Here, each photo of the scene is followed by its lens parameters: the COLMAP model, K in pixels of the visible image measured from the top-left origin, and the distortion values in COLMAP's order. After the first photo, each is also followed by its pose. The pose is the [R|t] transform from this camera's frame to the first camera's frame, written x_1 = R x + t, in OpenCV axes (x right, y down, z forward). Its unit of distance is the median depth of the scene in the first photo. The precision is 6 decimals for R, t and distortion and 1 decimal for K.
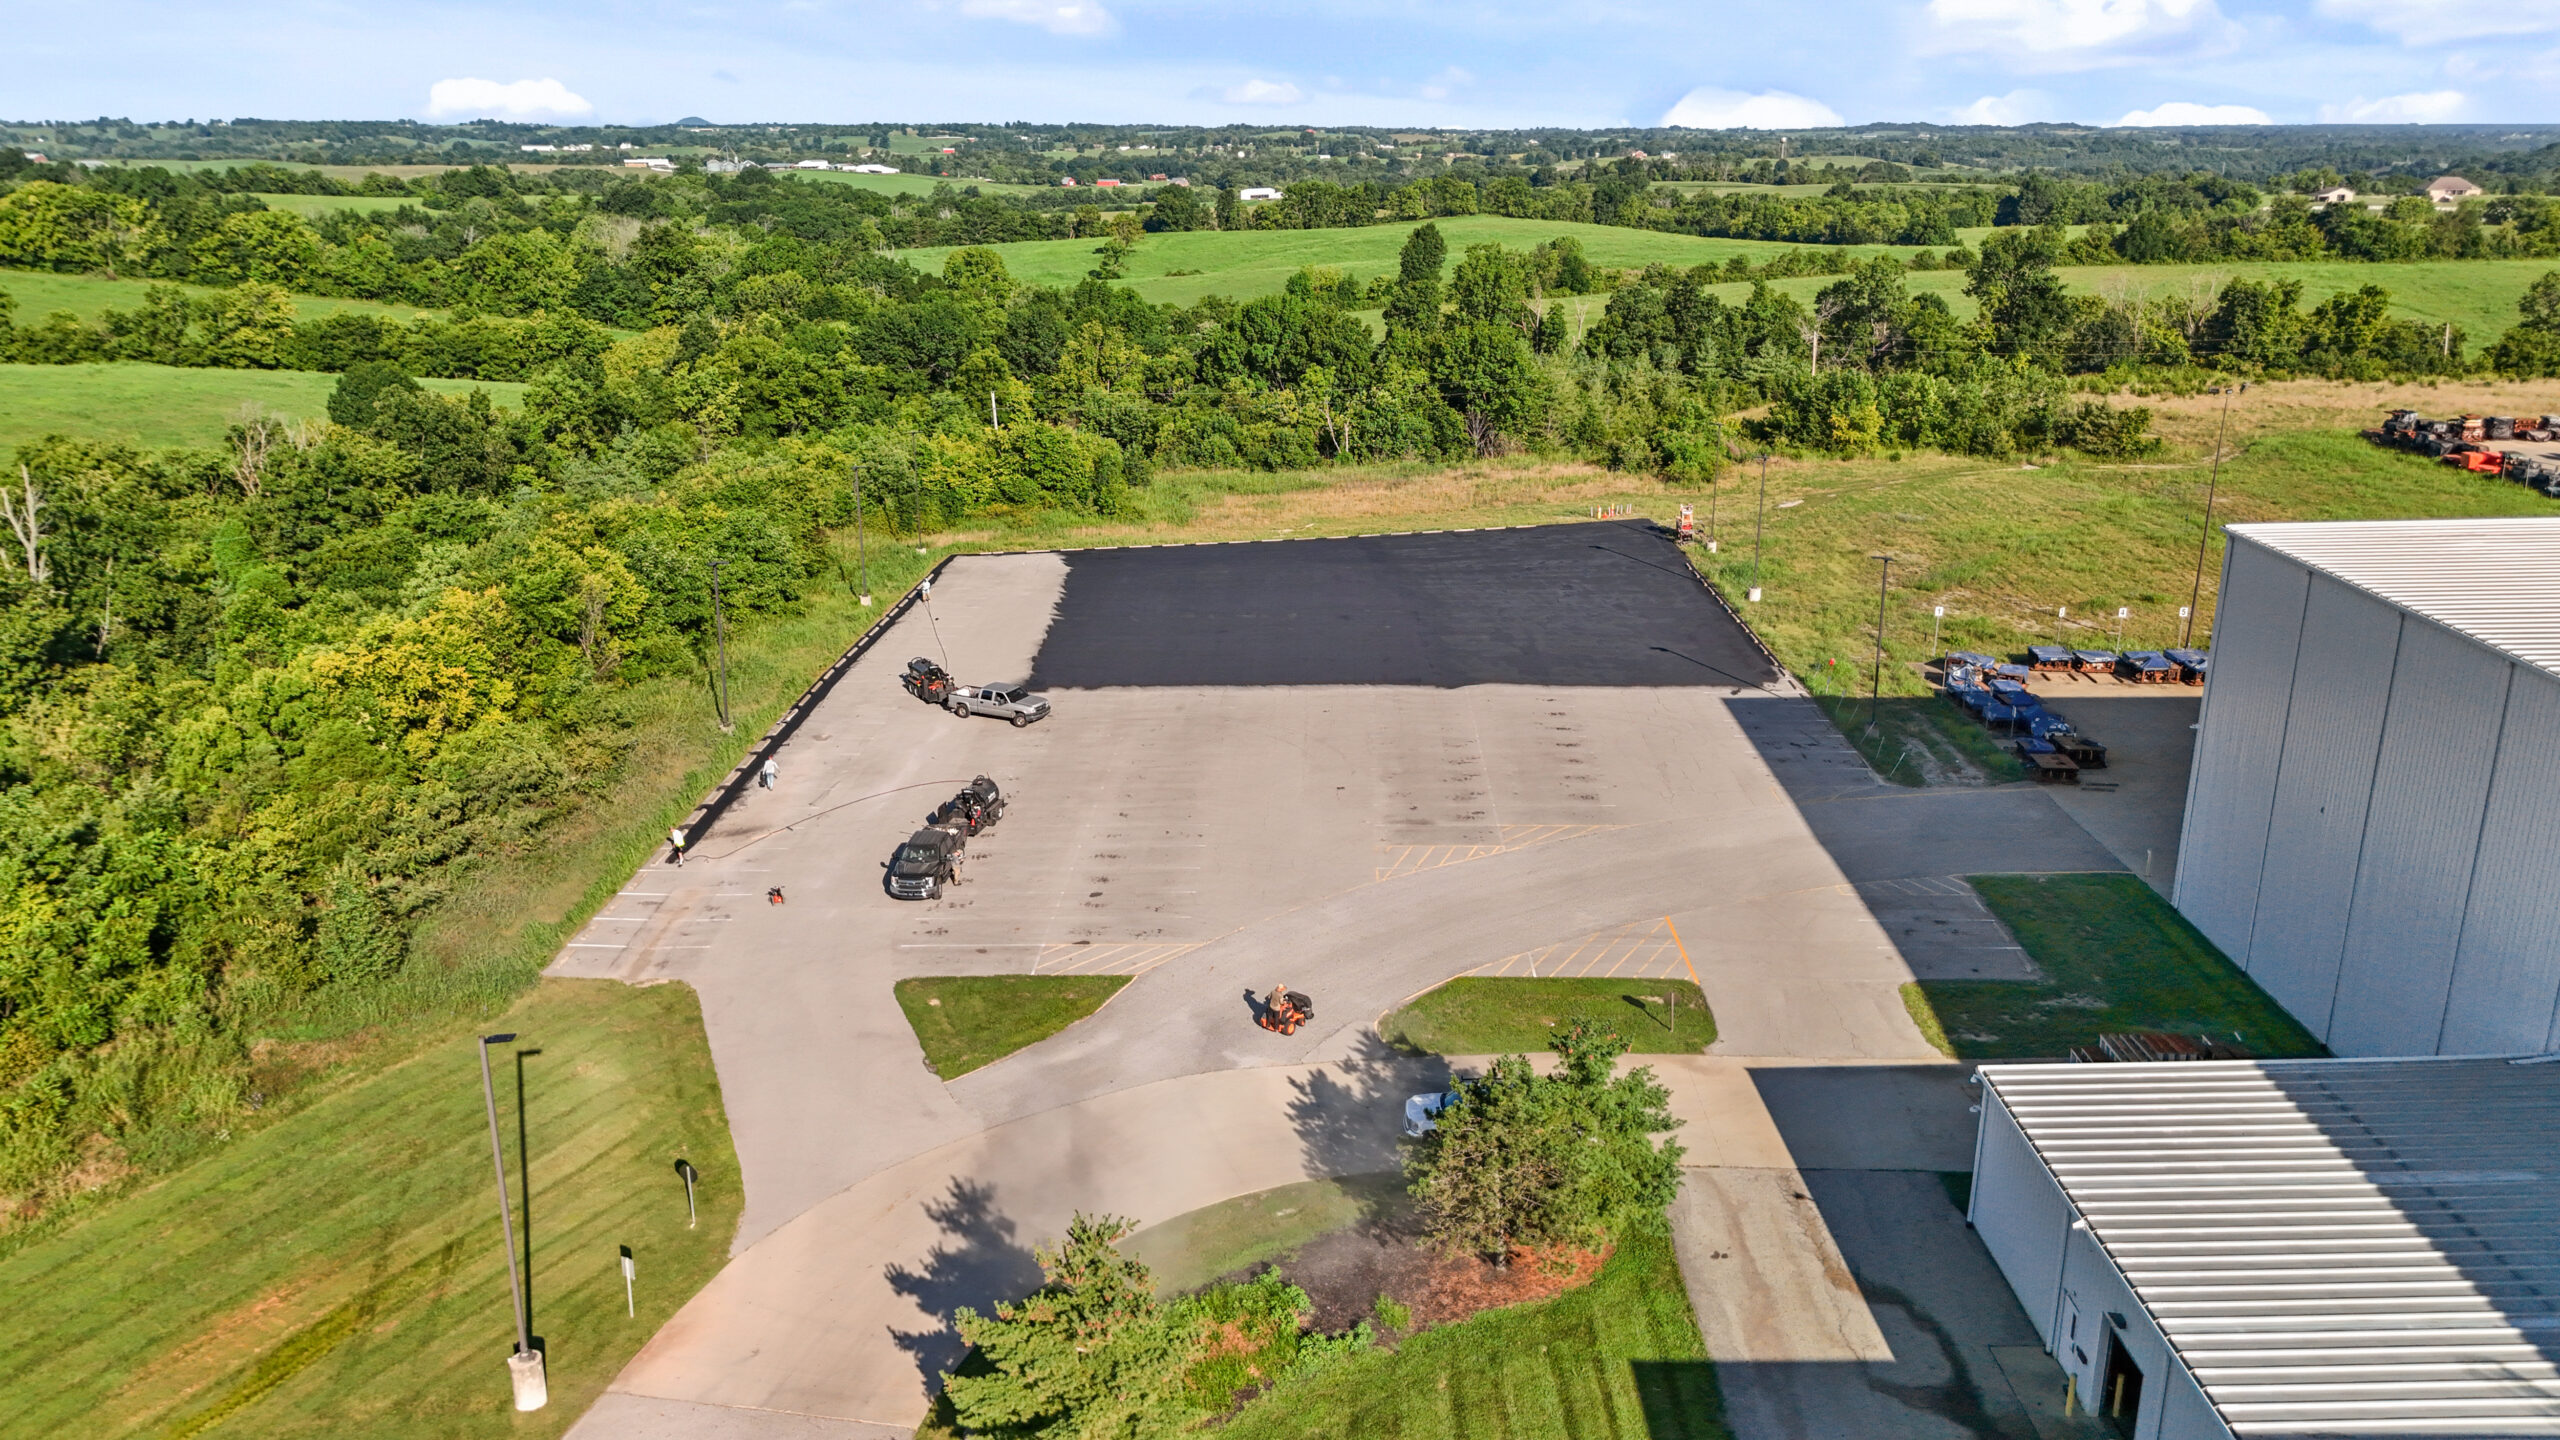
lens RADIAL K [[1877.7, 0, 1284.6], [0, 1877.7, 721.2], [0, 0, 1]] dist [0.036140, -0.044687]
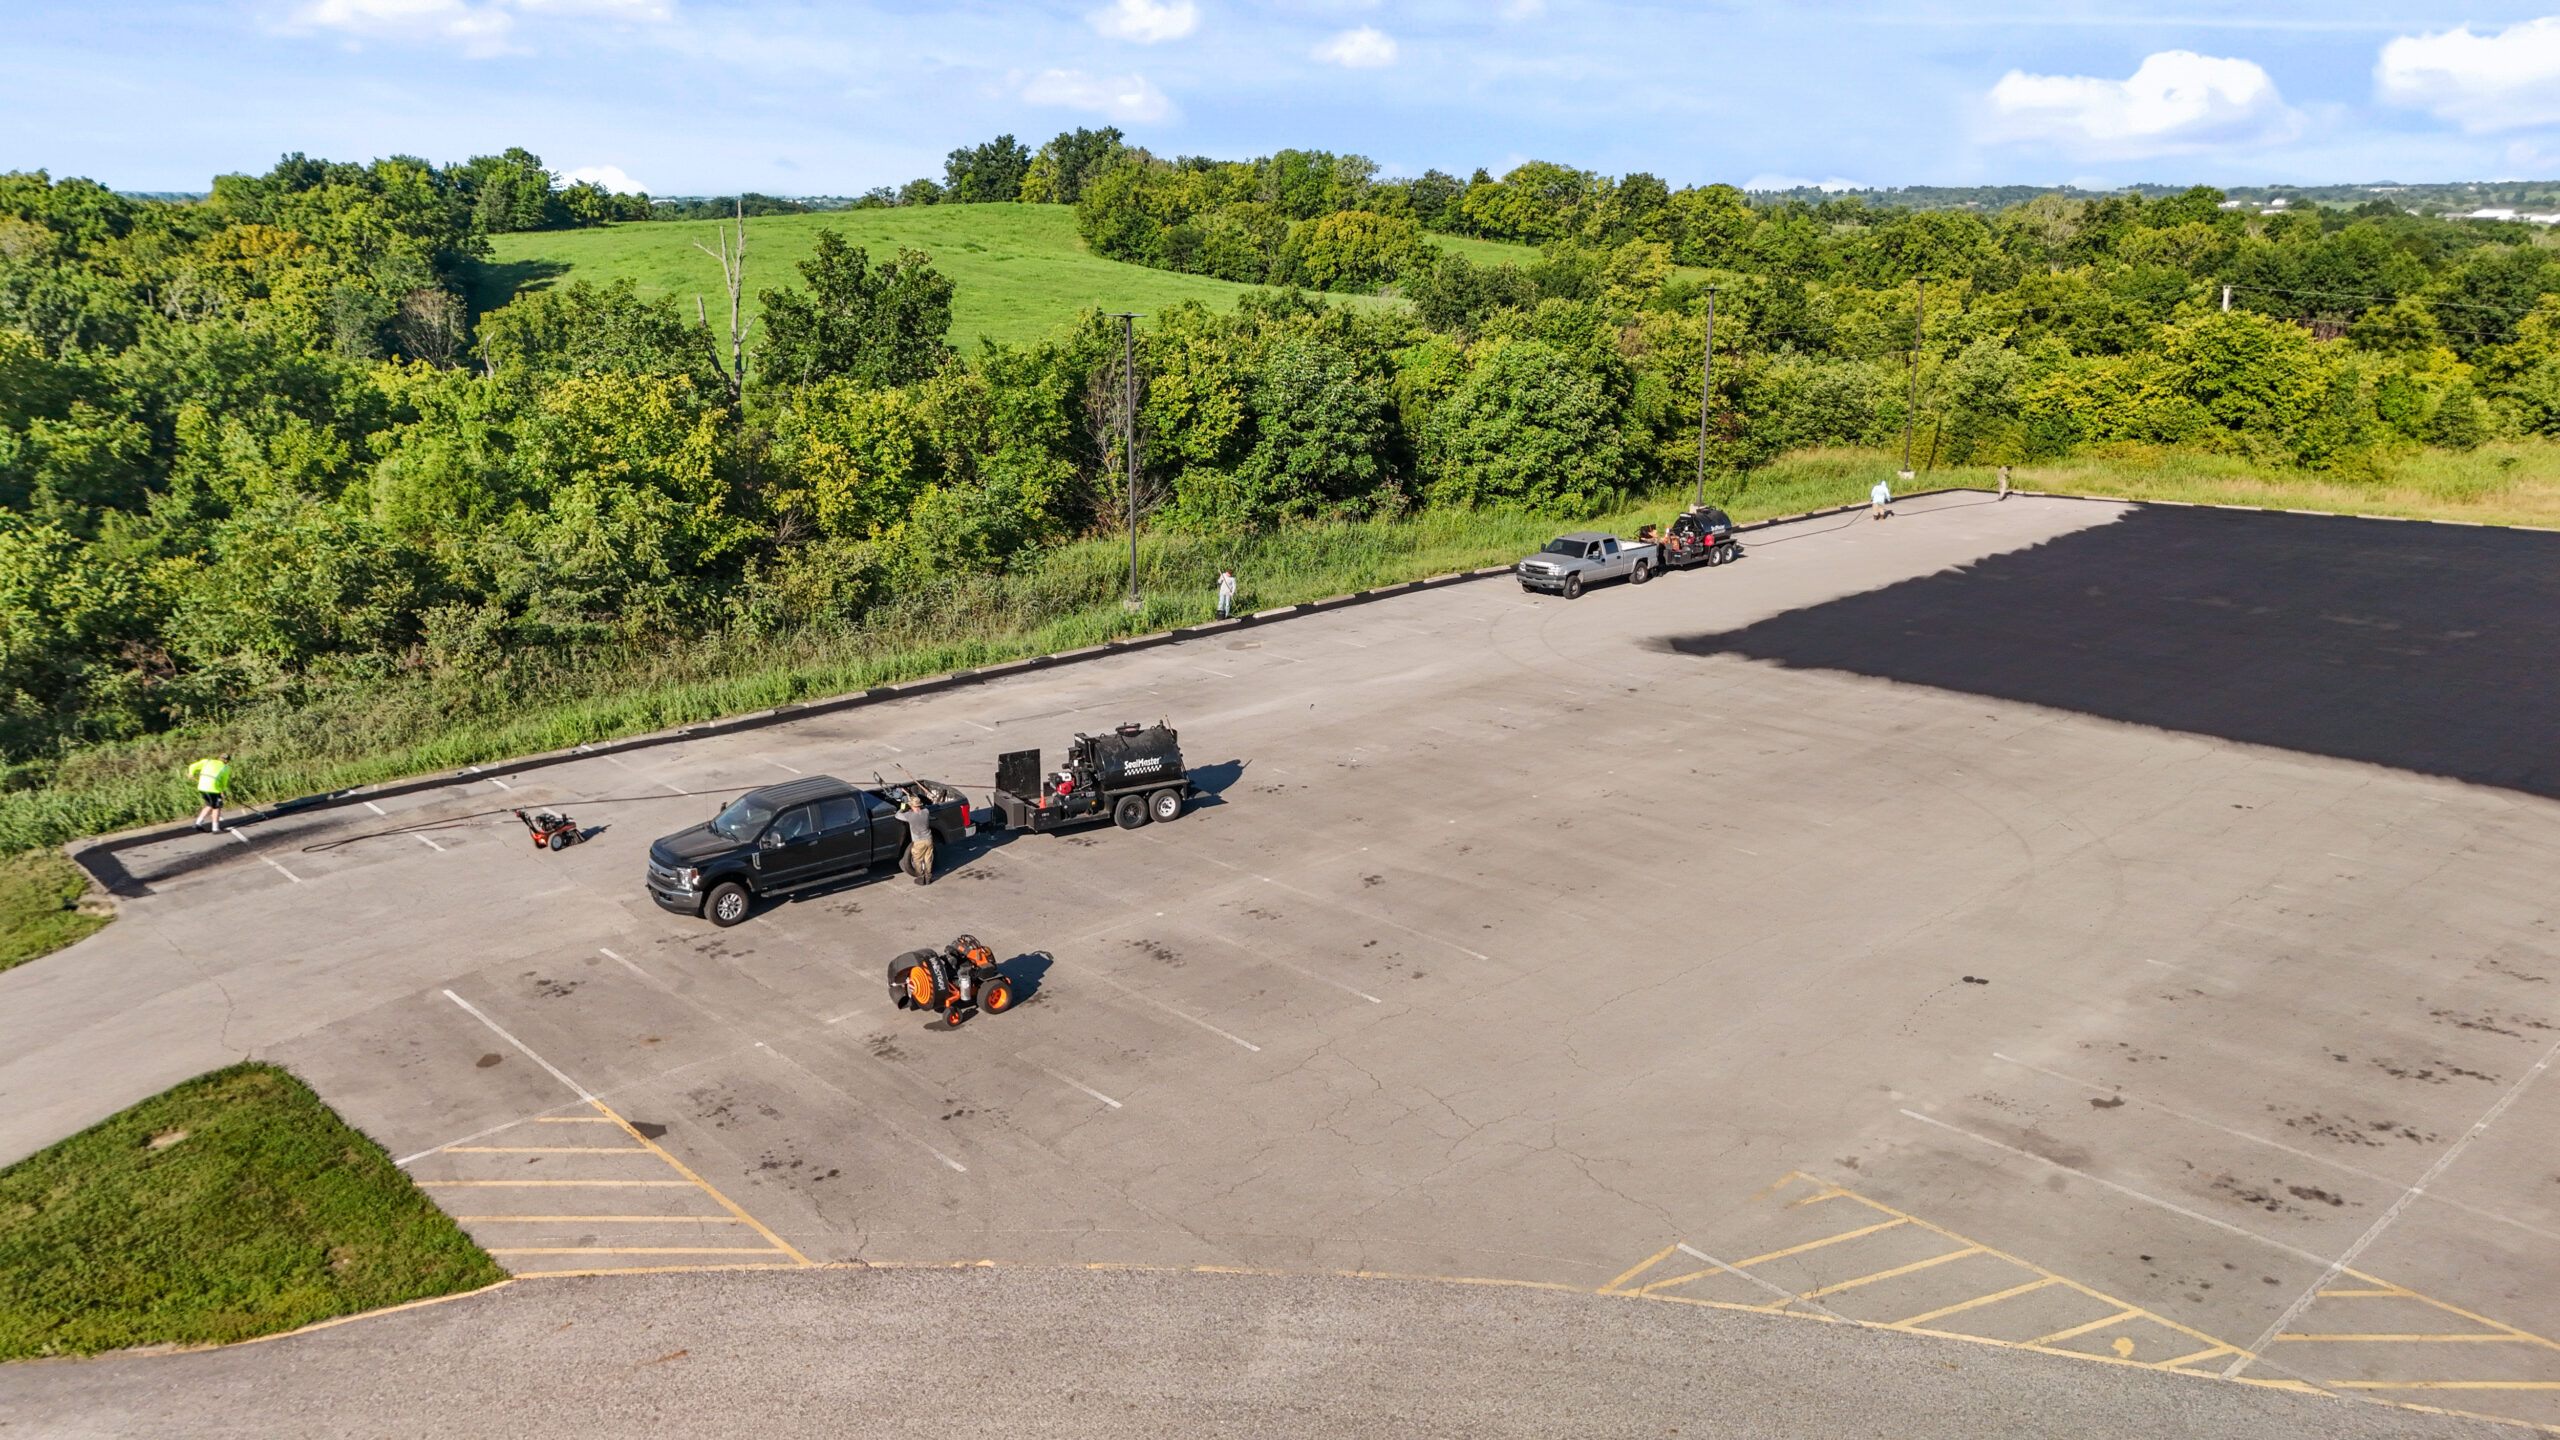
lens RADIAL K [[1877.7, 0, 1283.0], [0, 1877.7, 721.1], [0, 0, 1]] dist [0.036140, -0.044687]
pose [[0.693001, 0.187512, -0.696124, 0.045089], [-0.212814, 0.975762, 0.050978, -0.000116], [0.688810, 0.112818, 0.716109, 0.176787]]
